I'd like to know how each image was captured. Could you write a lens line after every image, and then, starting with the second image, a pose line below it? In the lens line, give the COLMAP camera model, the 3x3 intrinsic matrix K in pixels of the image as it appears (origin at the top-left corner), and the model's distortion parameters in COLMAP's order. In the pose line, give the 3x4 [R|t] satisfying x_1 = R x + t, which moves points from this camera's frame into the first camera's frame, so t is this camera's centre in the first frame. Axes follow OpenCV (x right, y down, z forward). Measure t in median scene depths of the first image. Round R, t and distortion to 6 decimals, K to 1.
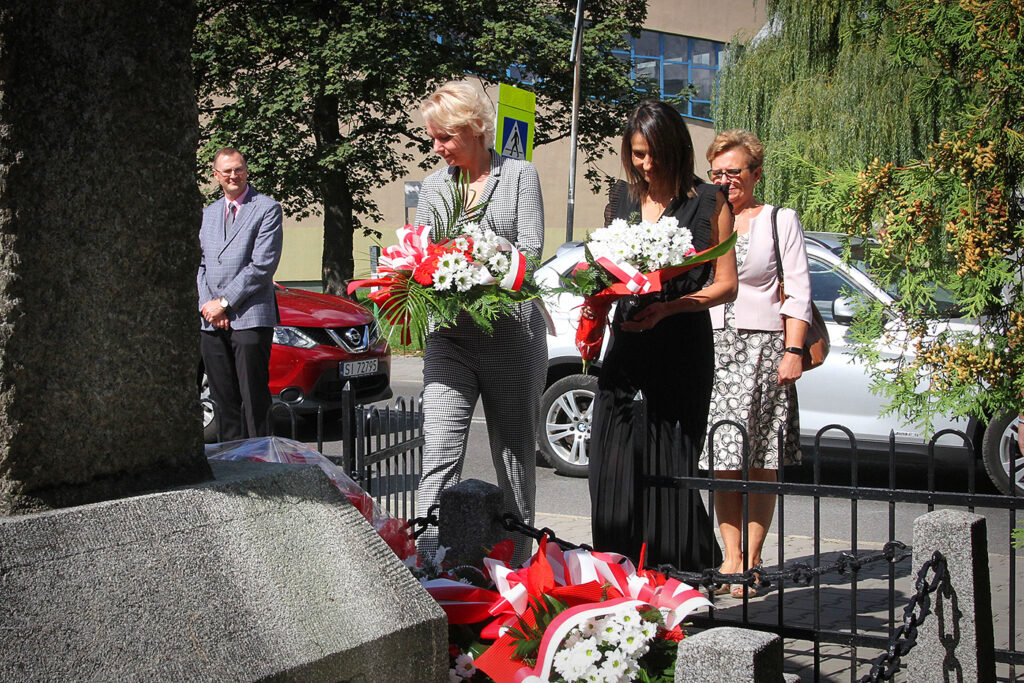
lens RADIAL K [[1697.5, 0, 449.4], [0, 1697.5, 341.2], [0, 0, 1]] dist [-0.000853, 0.039593]
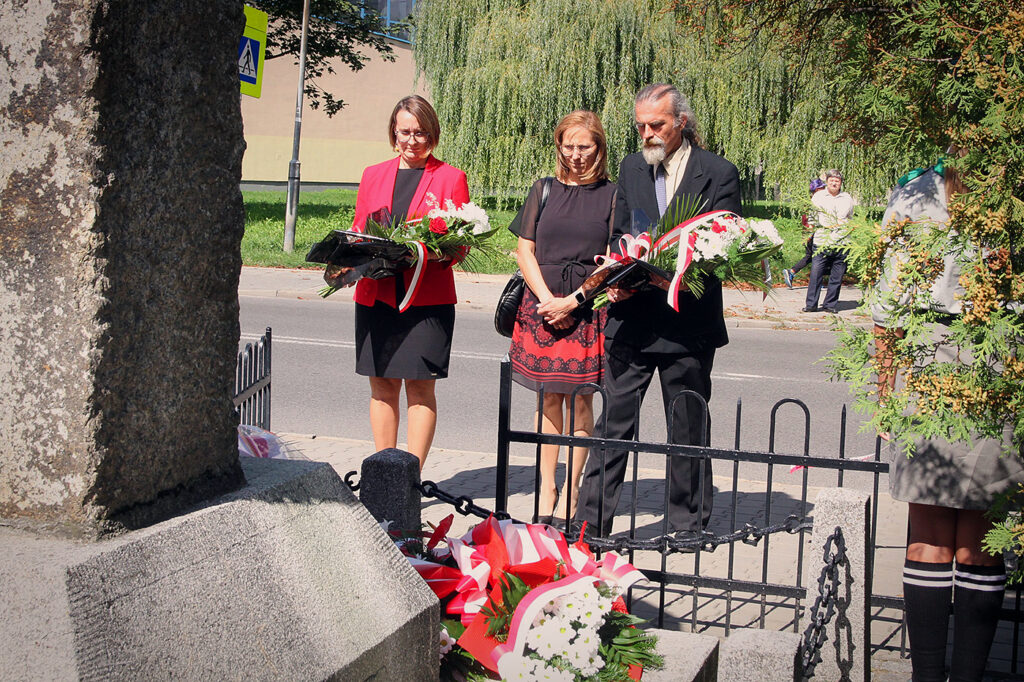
lens RADIAL K [[1582.5, 0, 564.9], [0, 1582.5, 348.9], [0, 0, 1]] dist [-0.004518, 0.141498]
pose [[0.963409, 0.017936, 0.267433, -0.224291], [-0.036275, 0.997304, 0.063789, -0.072311], [-0.265568, -0.071156, 0.961463, 0.040359]]
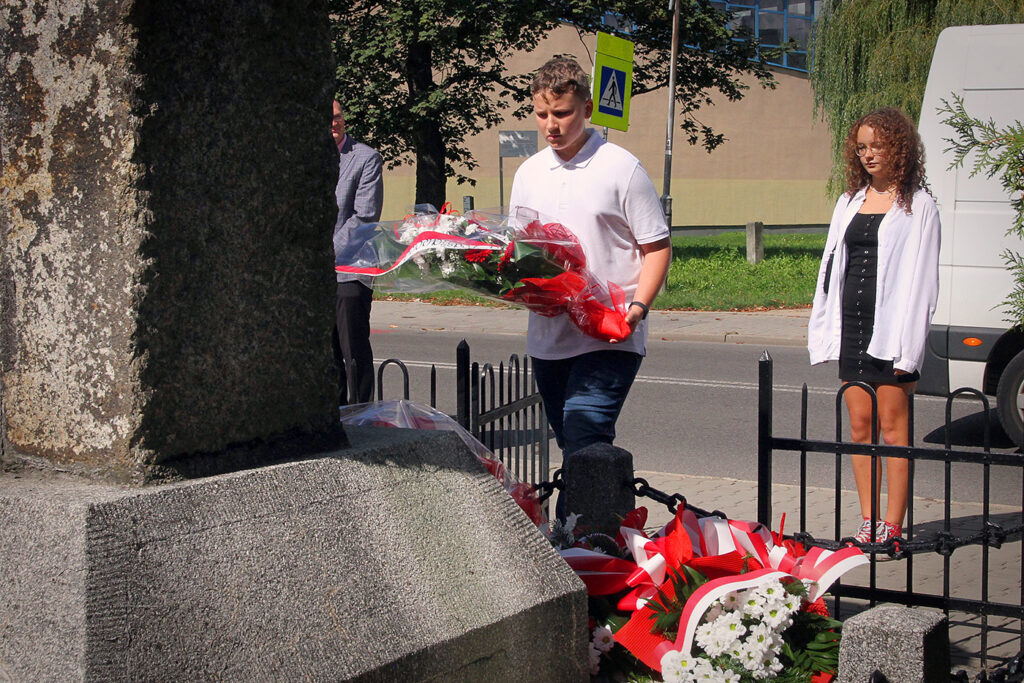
lens RADIAL K [[1714.0, 0, 562.8], [0, 1714.0, 323.0], [0, 0, 1]] dist [-0.005407, 0.119922]
pose [[0.999856, 0.006785, 0.015536, -0.036091], [-0.007066, 0.999812, 0.018060, -0.007283], [-0.015410, -0.018167, 0.999716, 0.034665]]
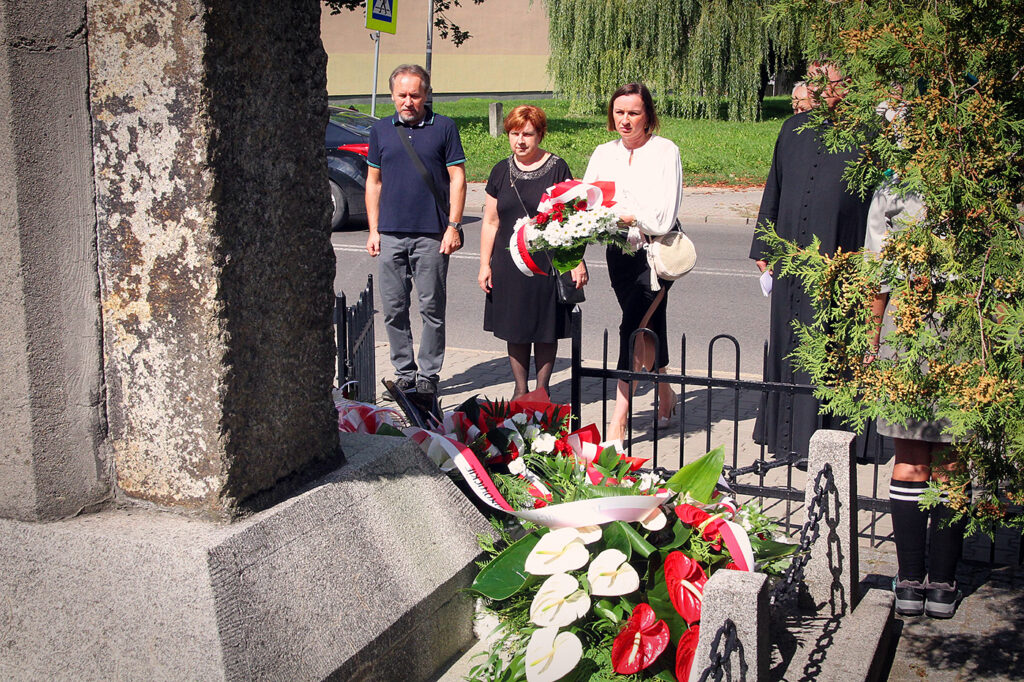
lens RADIAL K [[1390.9, 0, 571.6], [0, 1390.9, 340.7], [0, 0, 1]] dist [-0.011223, 0.052093]
pose [[0.981201, -0.024678, 0.191405, -0.183791], [-0.003893, 0.989058, 0.147478, -0.189741], [-0.192950, -0.145451, 0.970368, -0.100003]]
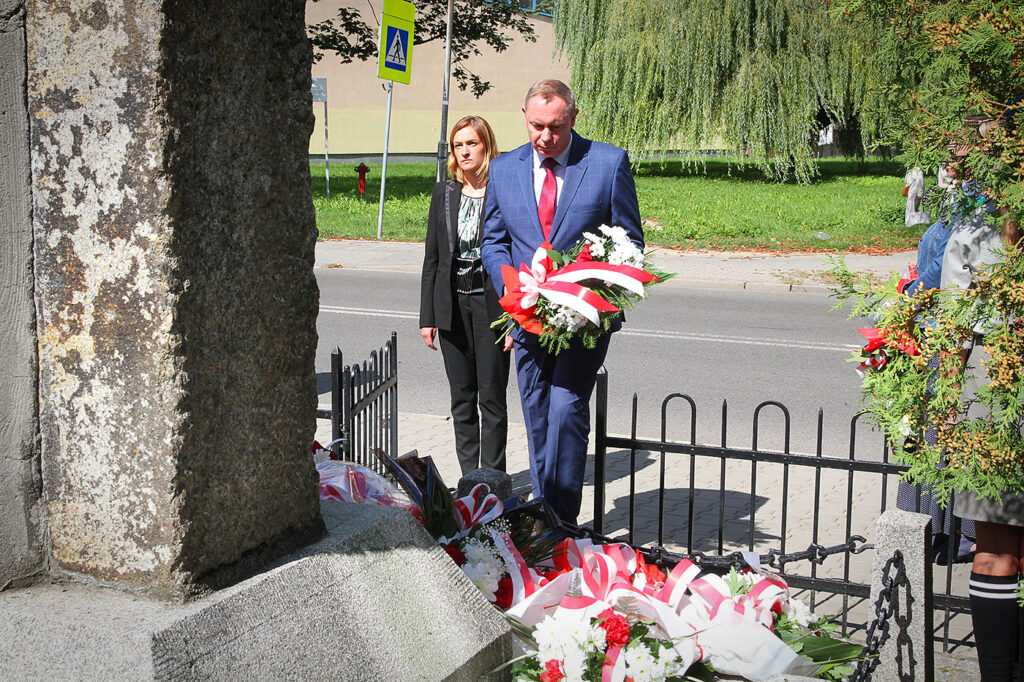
lens RADIAL K [[1489.4, 0, 512.2], [0, 1489.4, 374.7], [0, 0, 1]] dist [0.025860, 0.080948]
pose [[0.990554, -0.004931, 0.137034, -0.162865], [-0.011289, 0.993028, 0.117336, -0.153530], [-0.136658, -0.117774, 0.983592, 0.011013]]
